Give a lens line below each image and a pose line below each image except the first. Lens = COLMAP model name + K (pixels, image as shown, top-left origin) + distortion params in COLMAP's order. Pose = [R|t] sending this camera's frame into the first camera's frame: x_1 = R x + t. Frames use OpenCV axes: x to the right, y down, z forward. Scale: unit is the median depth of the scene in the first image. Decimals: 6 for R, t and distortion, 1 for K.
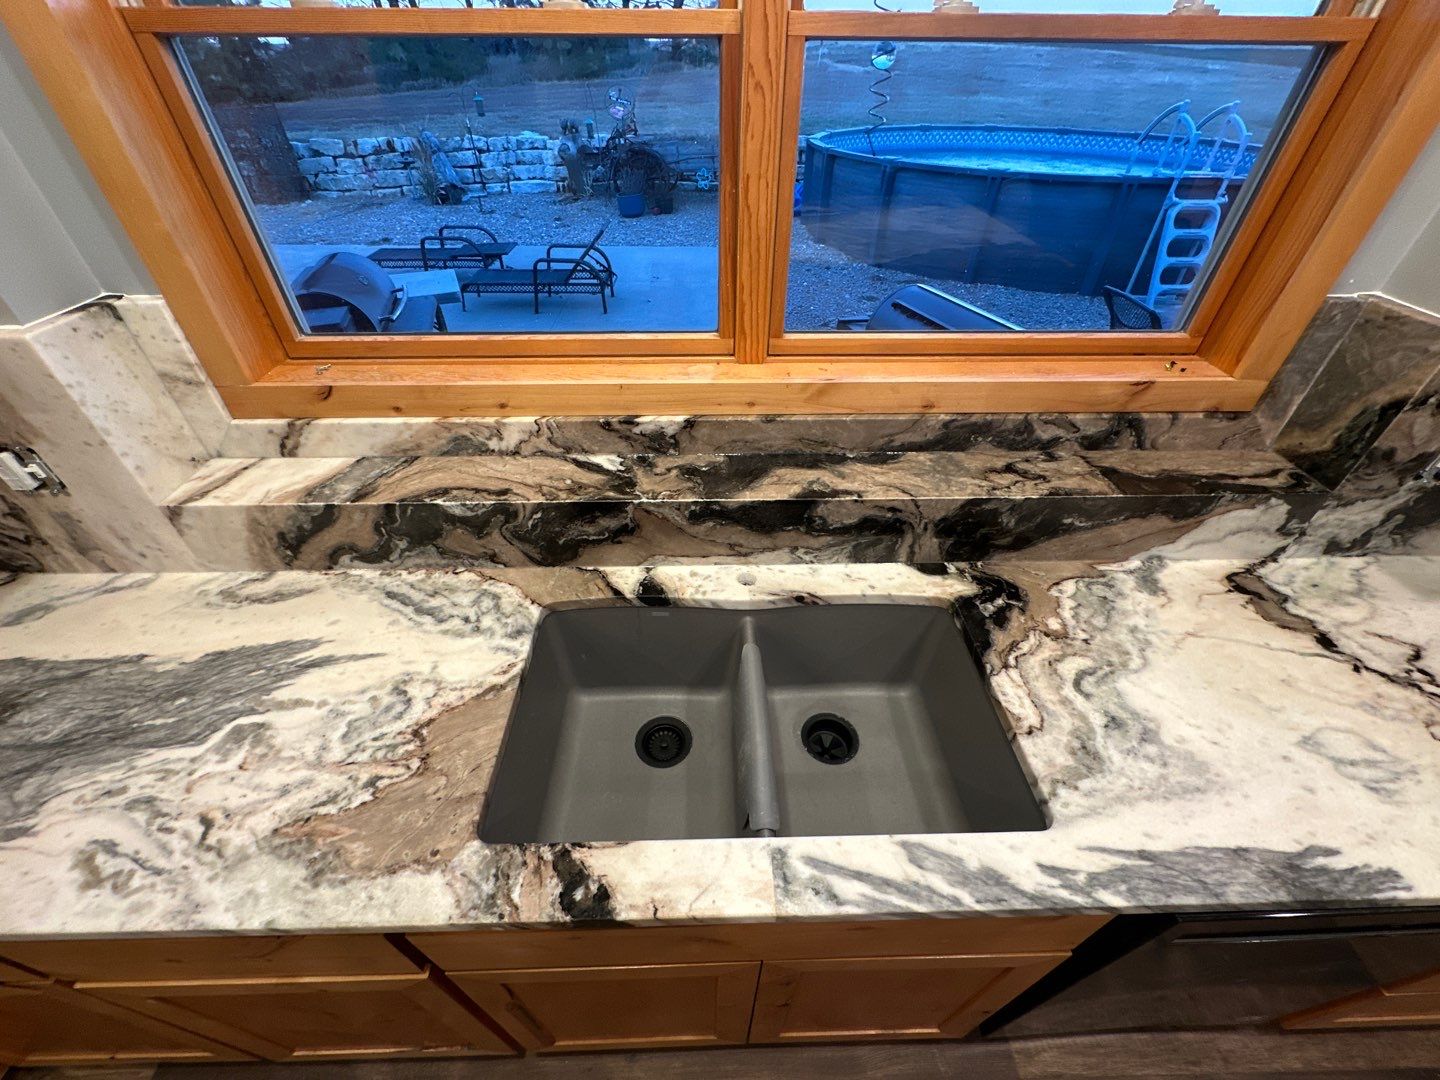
lens RADIAL K [[575.8, 0, 721.8], [0, 575.8, 542.5], [0, 0, 1]] dist [-0.002356, -0.000077]
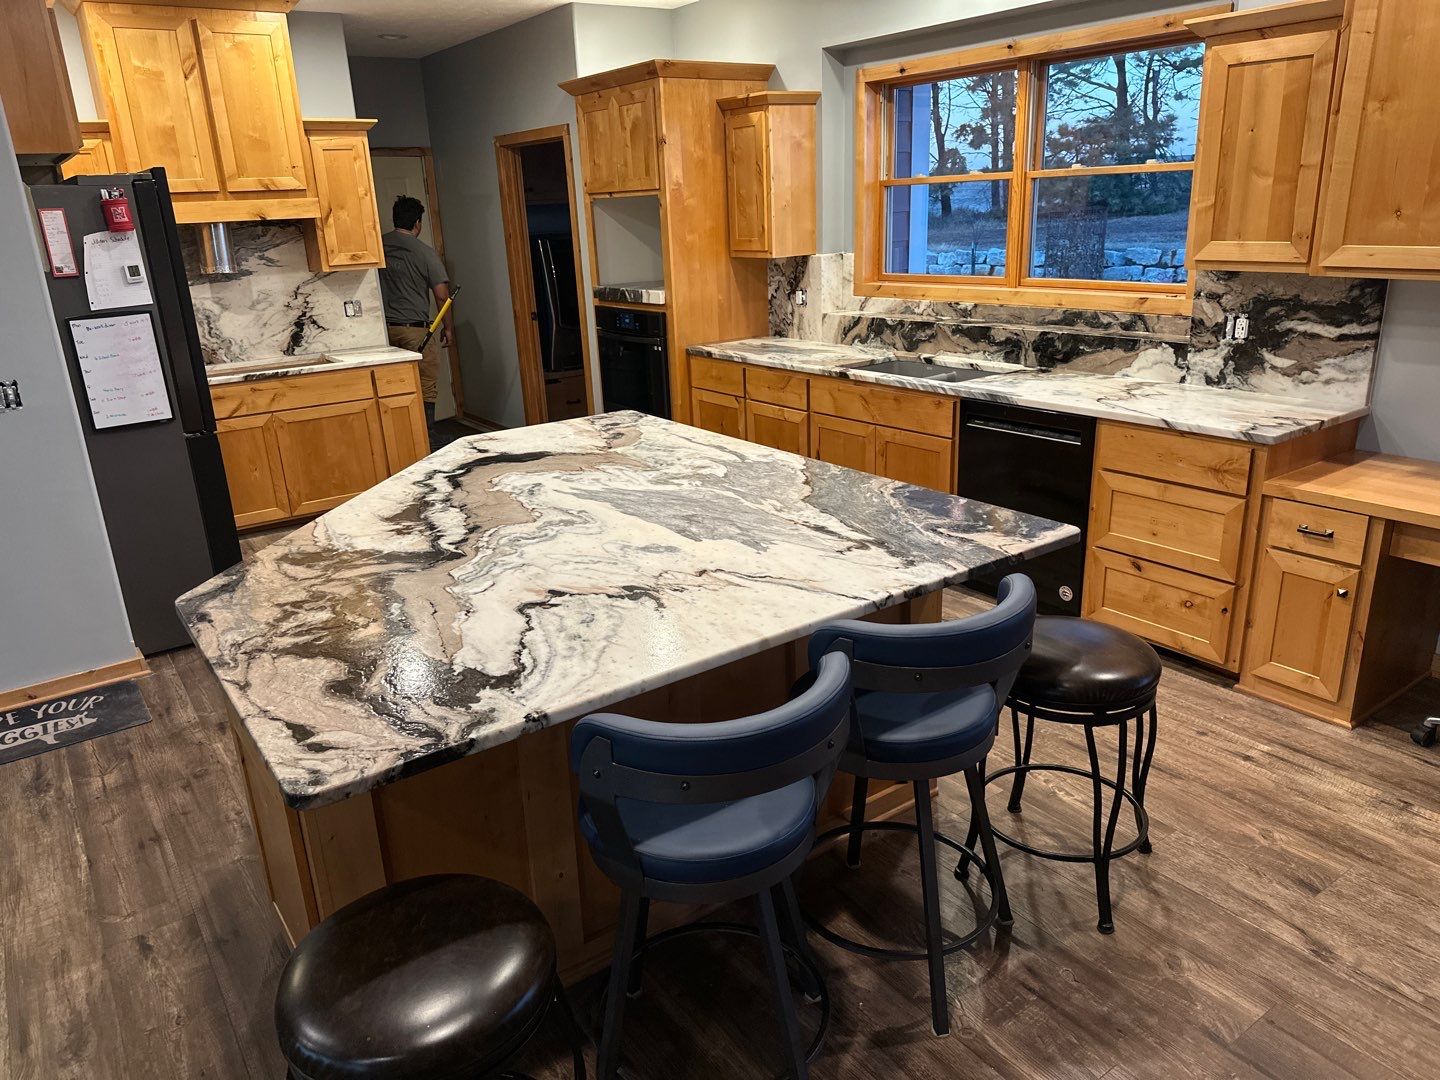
lens RADIAL K [[1002.5, 0, 720.0], [0, 1002.5, 540.0], [0, 0, 1]] dist [0.123798, -0.212141]
pose [[0.567249, 0.235481, -0.789162, 3.097583], [-0.491025, 0.866001, -0.094538, 1.673320], [0.661153, 0.441125, 0.606865, -2.006929]]
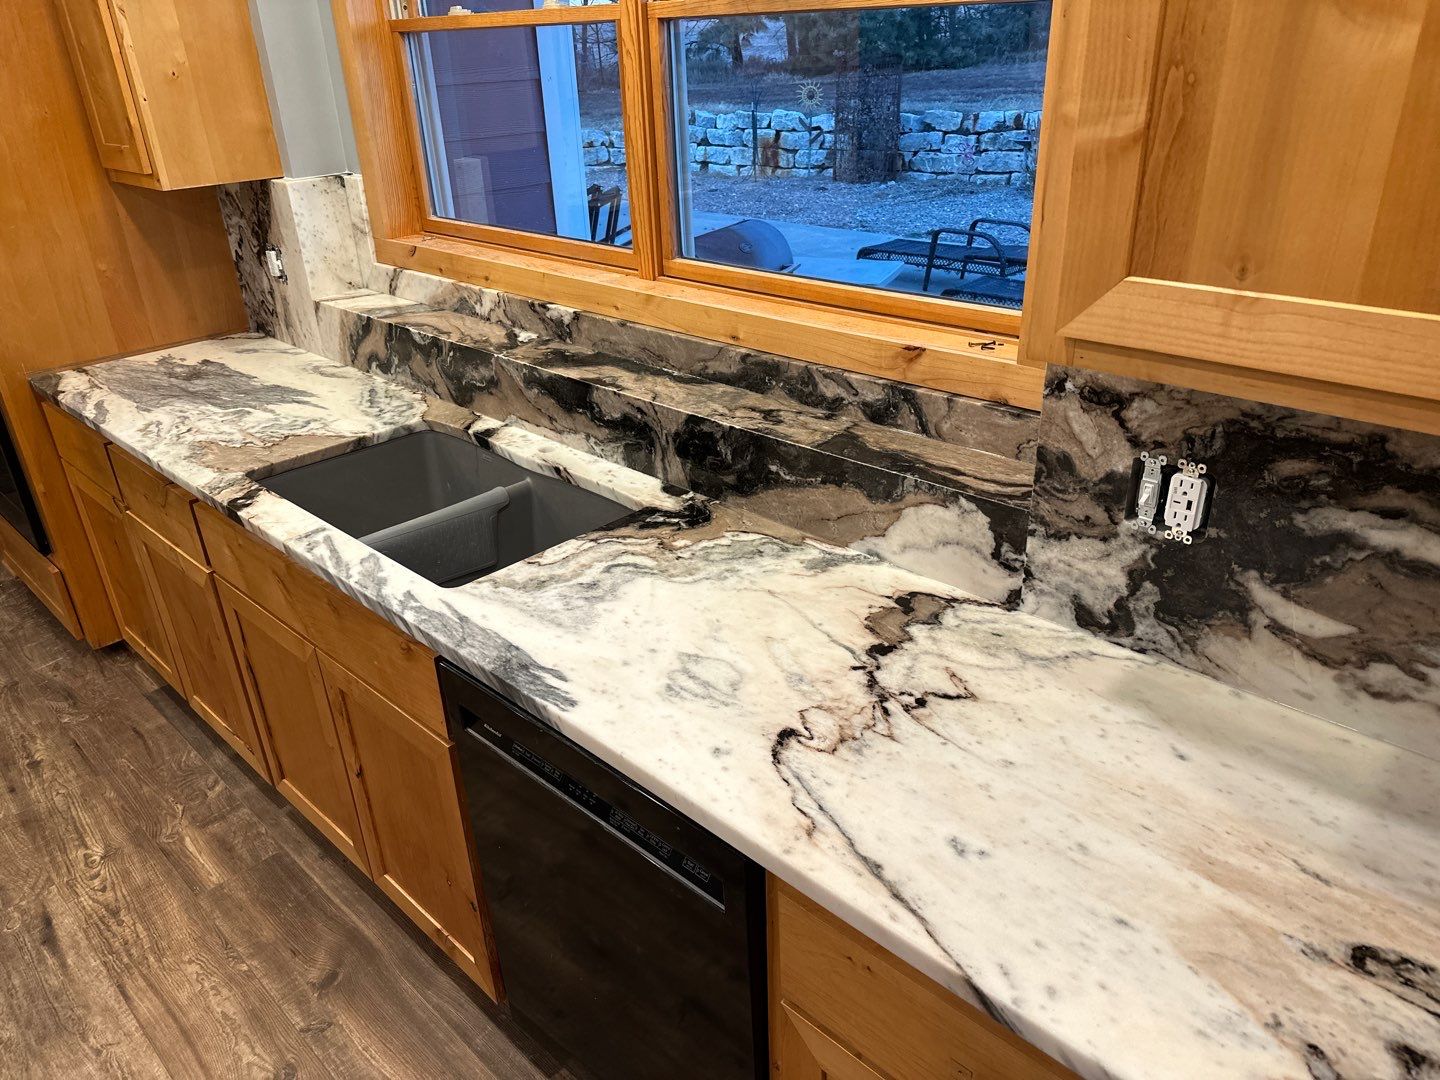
lens RADIAL K [[1002.5, 0, 720.0], [0, 1002.5, 540.0], [0, 0, 1]] dist [0.123798, -0.212141]
pose [[0.704508, 0.290864, -0.647354, 1.596557], [-0.425433, 0.903181, -0.057184, 0.191873], [0.568045, 0.315692, 0.760041, -0.224567]]
